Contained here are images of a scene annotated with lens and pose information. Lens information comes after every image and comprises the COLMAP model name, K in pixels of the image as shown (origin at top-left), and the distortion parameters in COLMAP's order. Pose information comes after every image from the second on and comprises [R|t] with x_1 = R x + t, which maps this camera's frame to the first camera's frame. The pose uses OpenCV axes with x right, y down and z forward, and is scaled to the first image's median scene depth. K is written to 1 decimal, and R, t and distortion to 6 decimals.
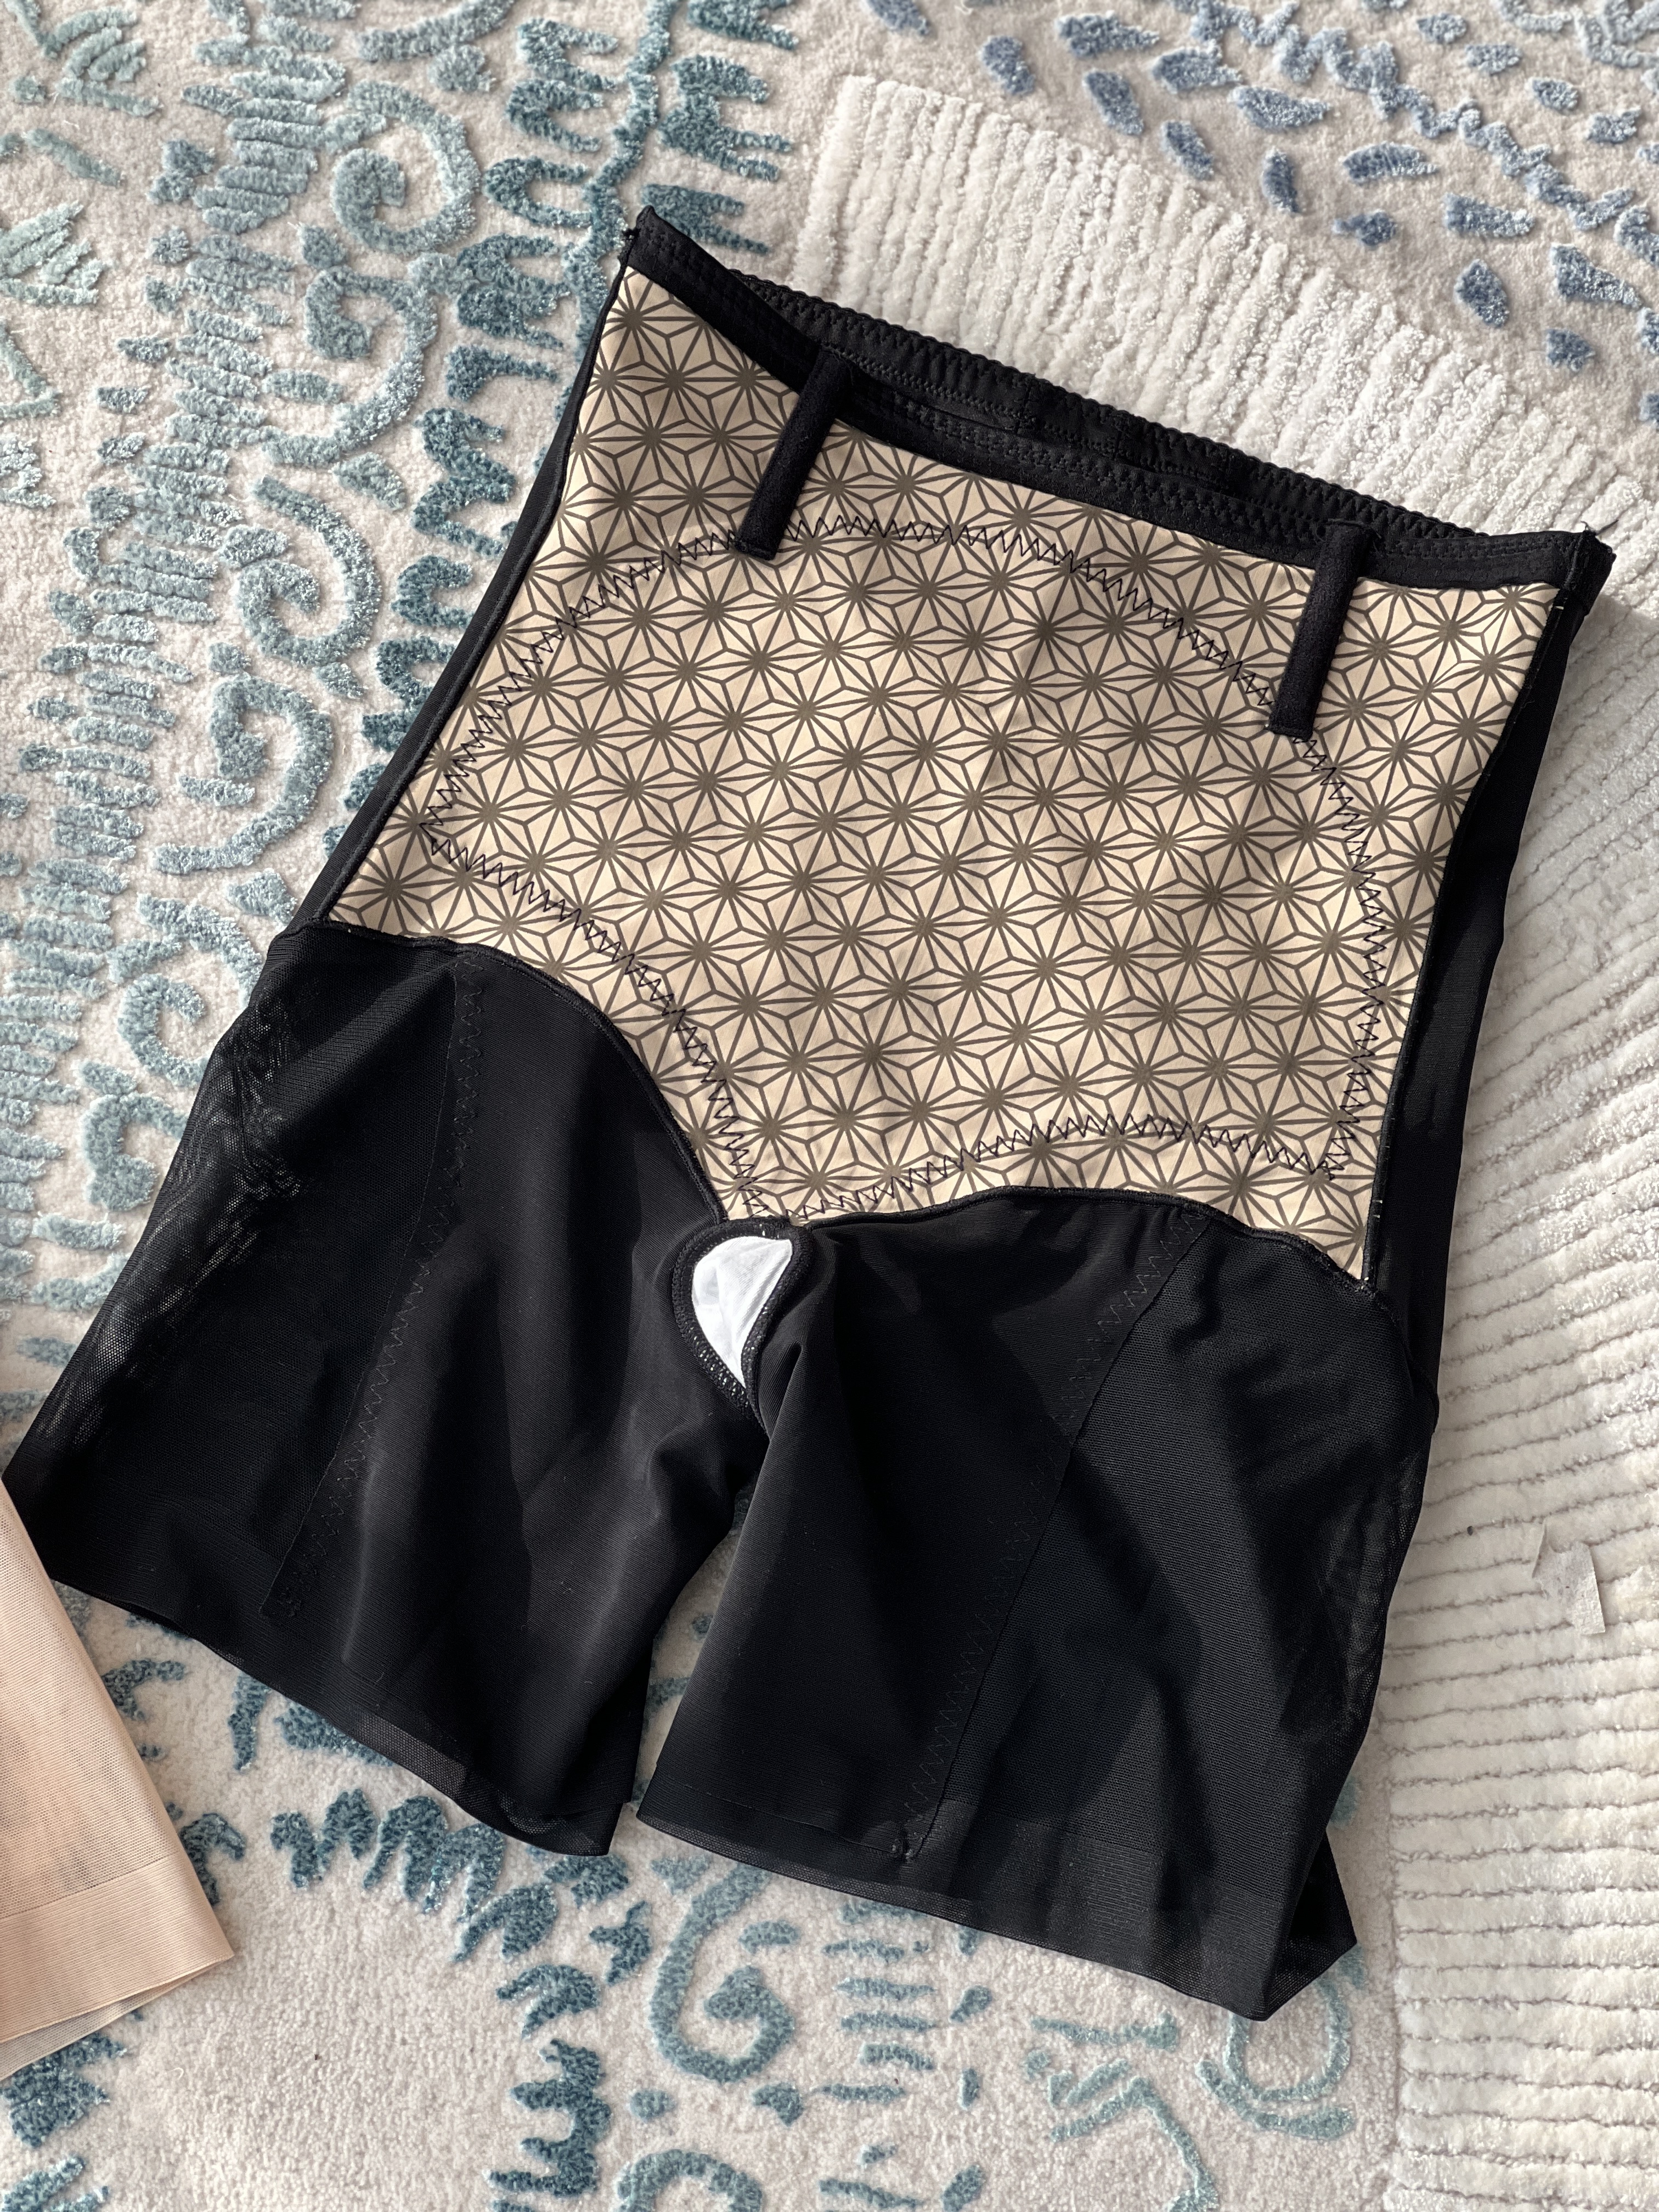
lens RADIAL K [[5088.3, 0, 829.5], [0, 5088.3, 1106.0], [0, 0, 1]] dist [-0.292611, 6.831533]
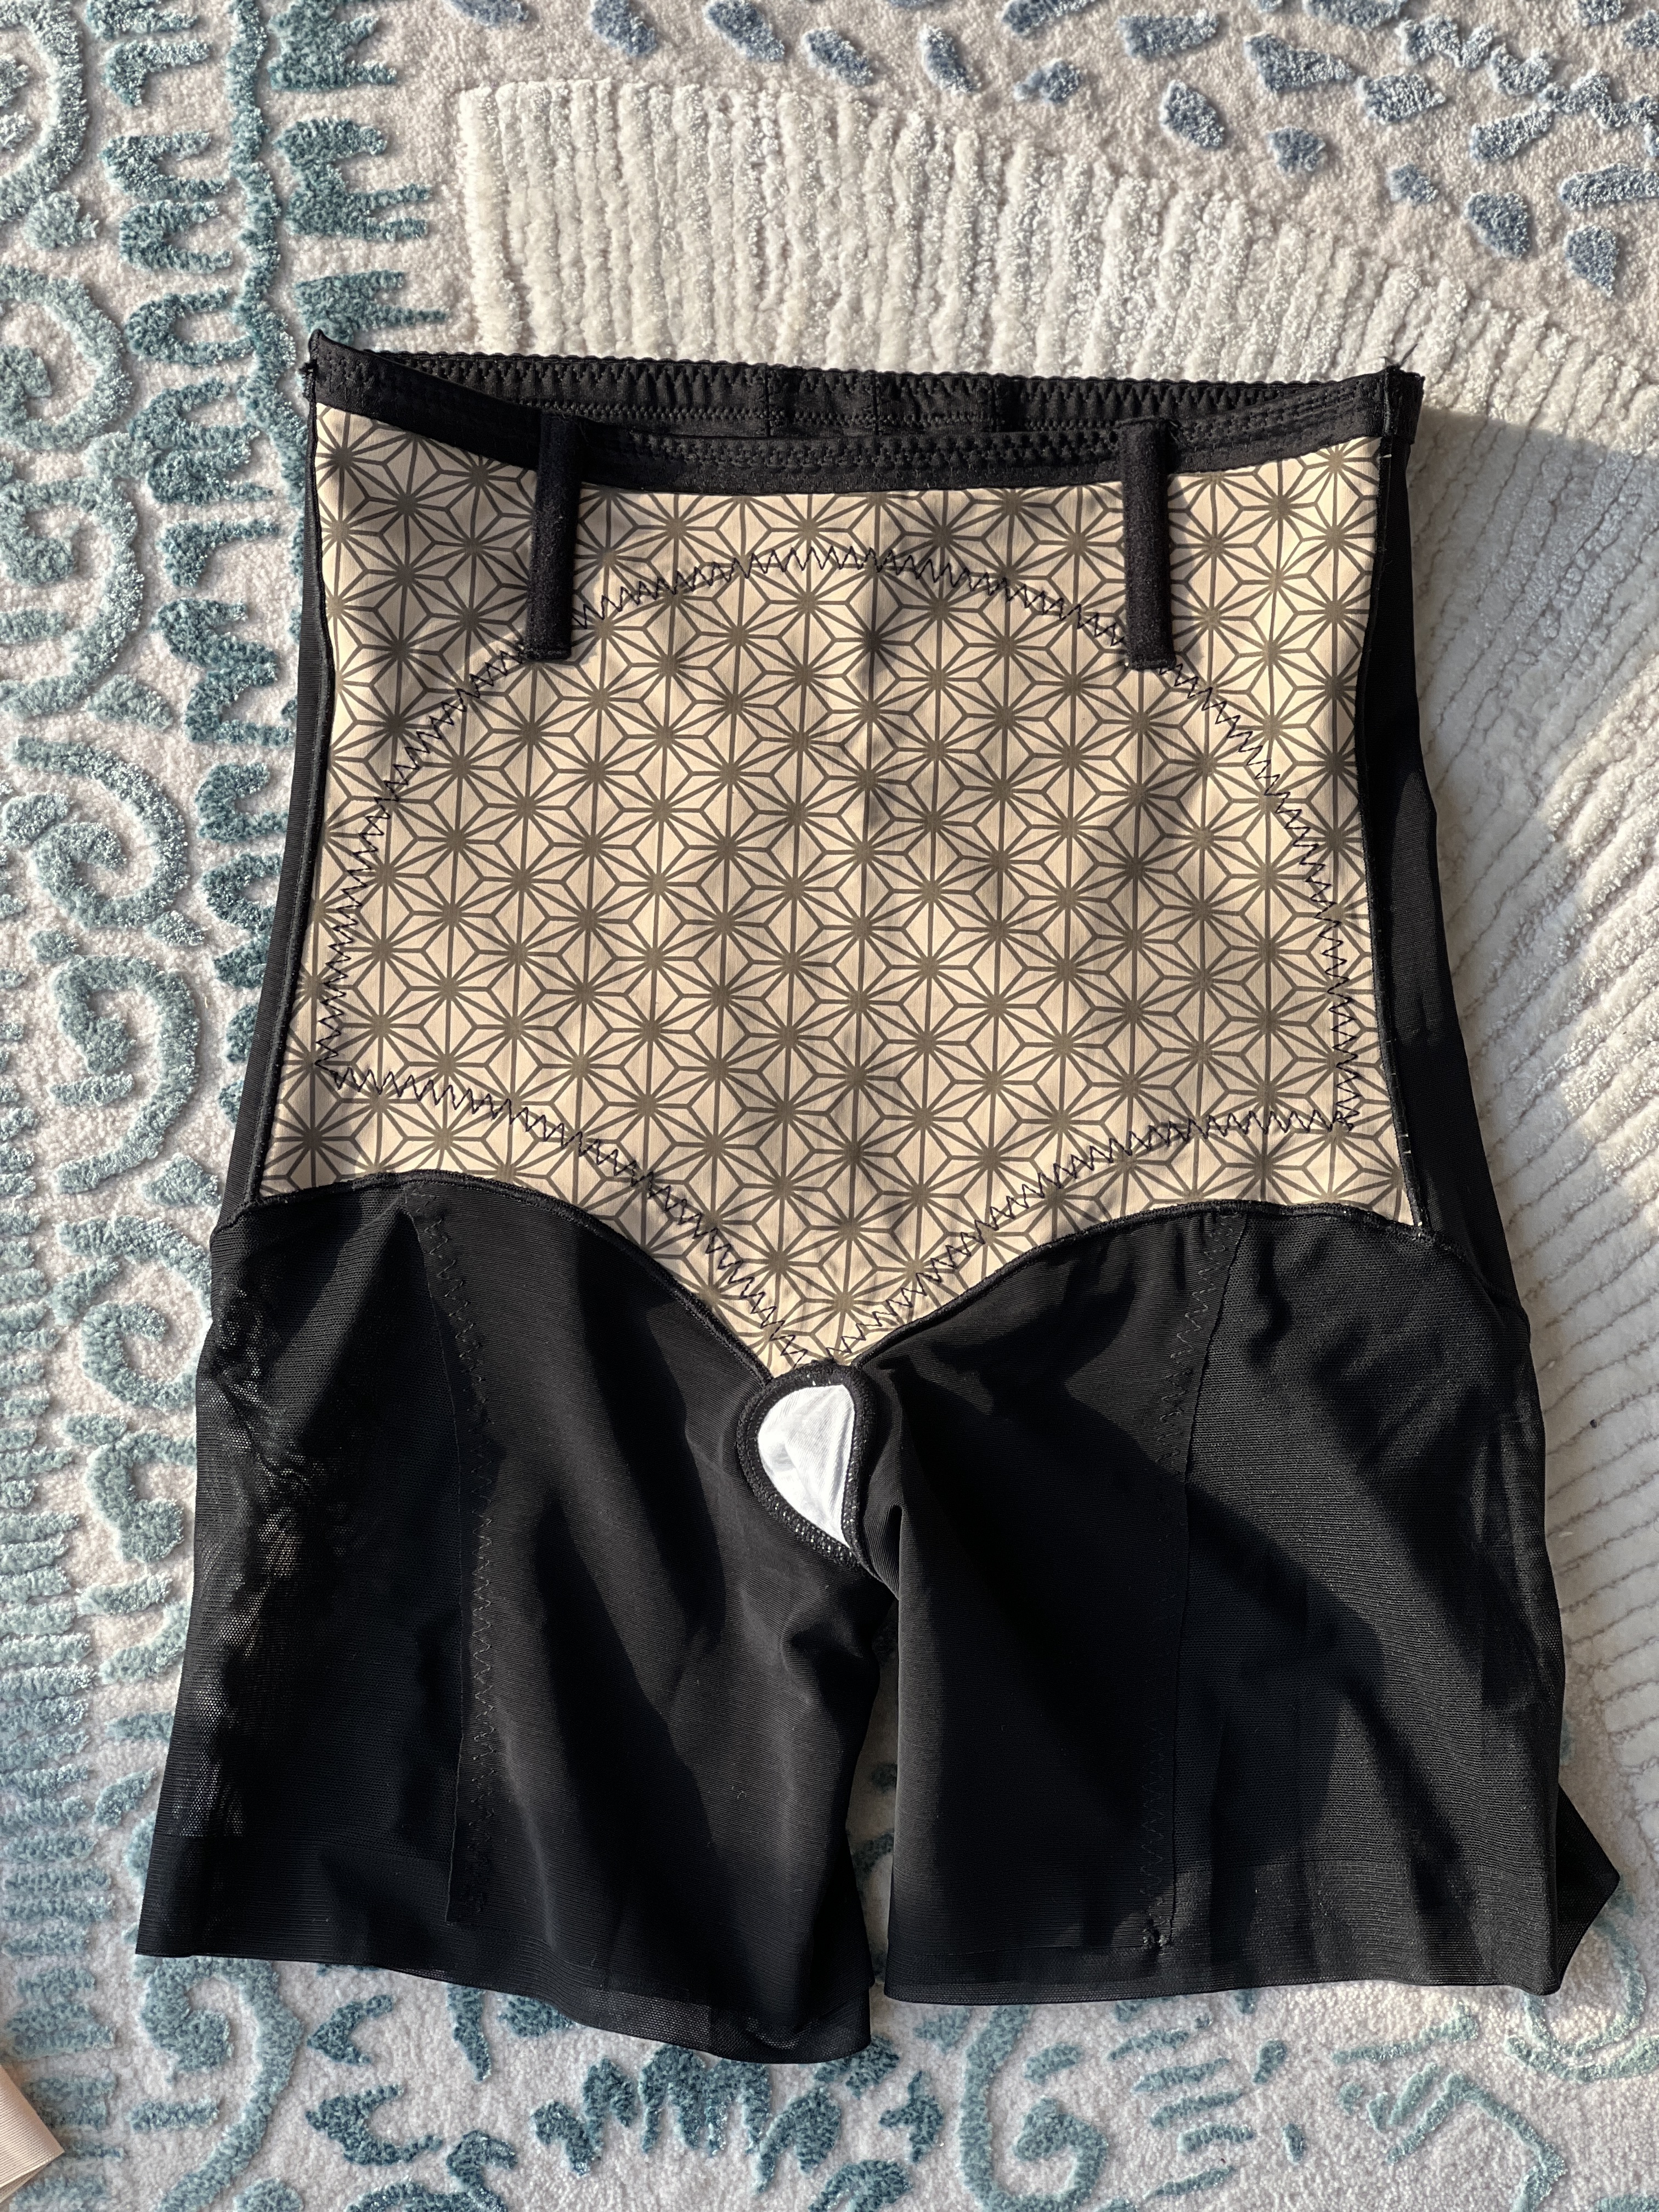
lens RADIAL K [[5088.3, 0, 829.5], [0, 5088.3, 1106.0], [0, 0, 1]] dist [-0.292611, 6.831533]
pose [[0.945888, -0.323270, 0.028155, -0.019489], [0.312500, 0.930863, 0.189308, -0.196826], [-0.087406, -0.170265, 0.981514, 0.065193]]
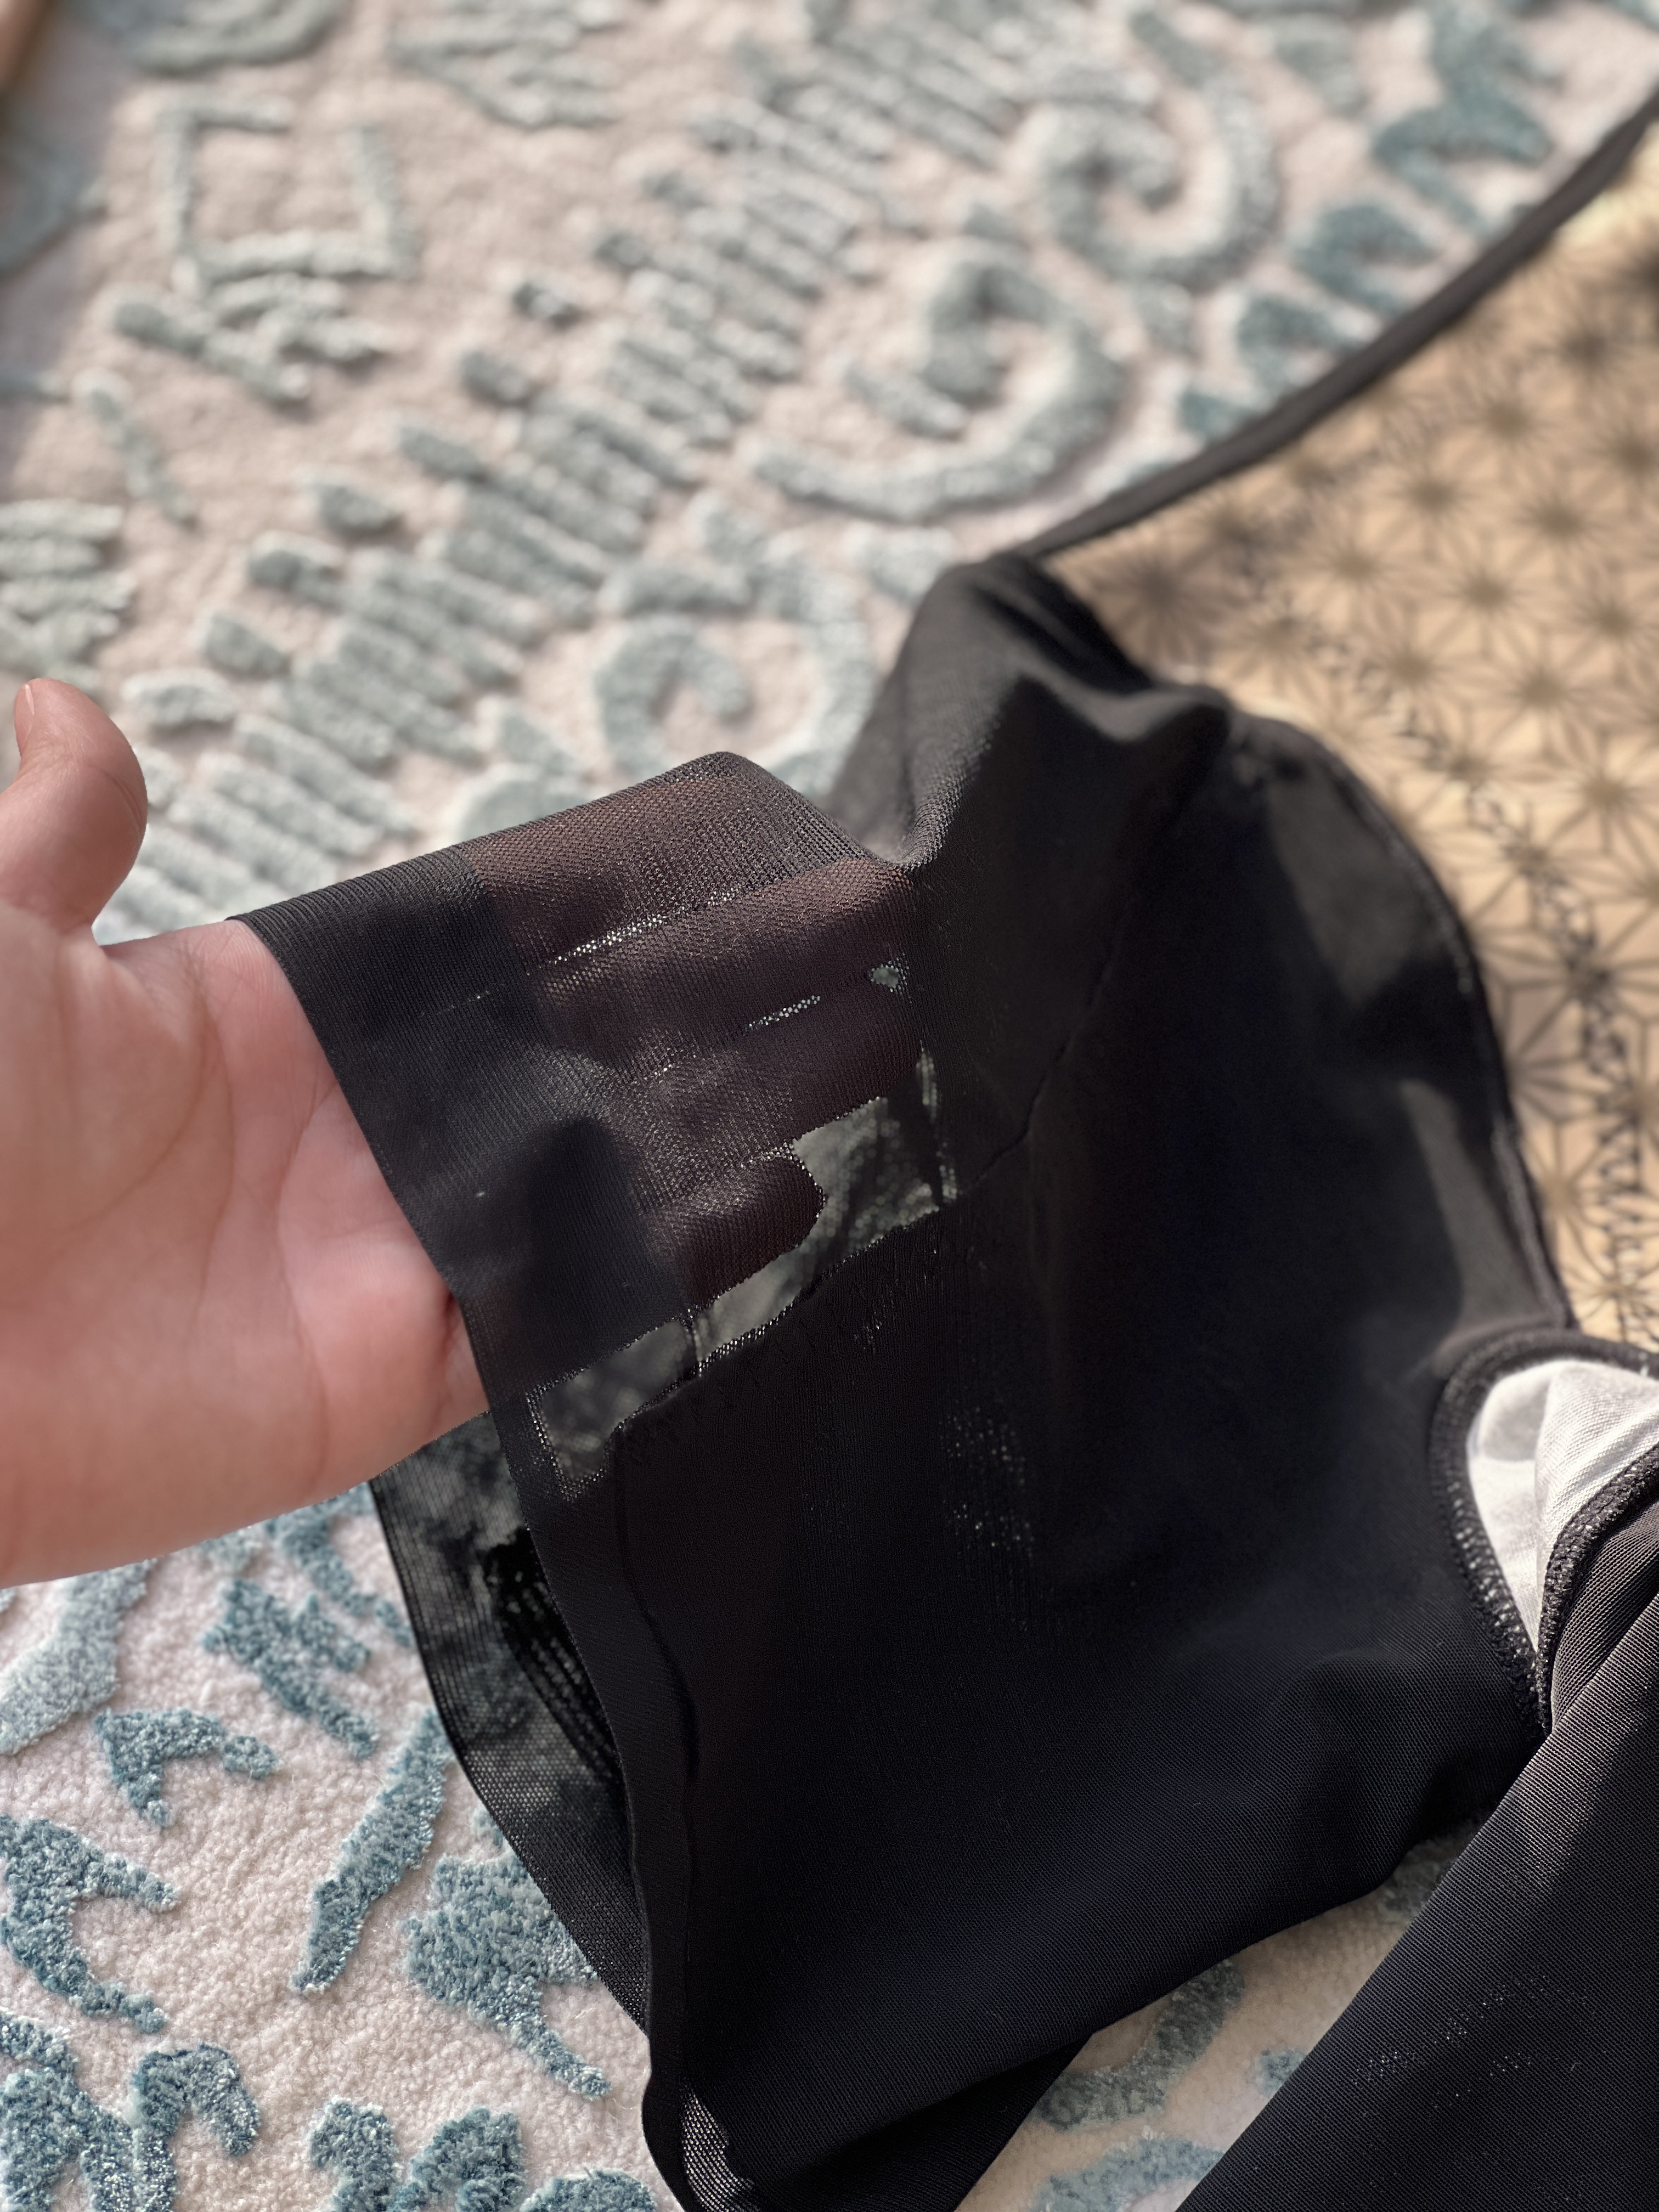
lens RADIAL K [[5088.3, 0, 829.5], [0, 5088.3, 1106.0], [0, 0, 1]] dist [-0.292611, 6.831533]
pose [[0.936900, 0.335161, -0.099428, -0.046319], [-0.349352, 0.908260, -0.230254, 0.141900], [0.013134, 0.250460, 0.968038, 0.480990]]
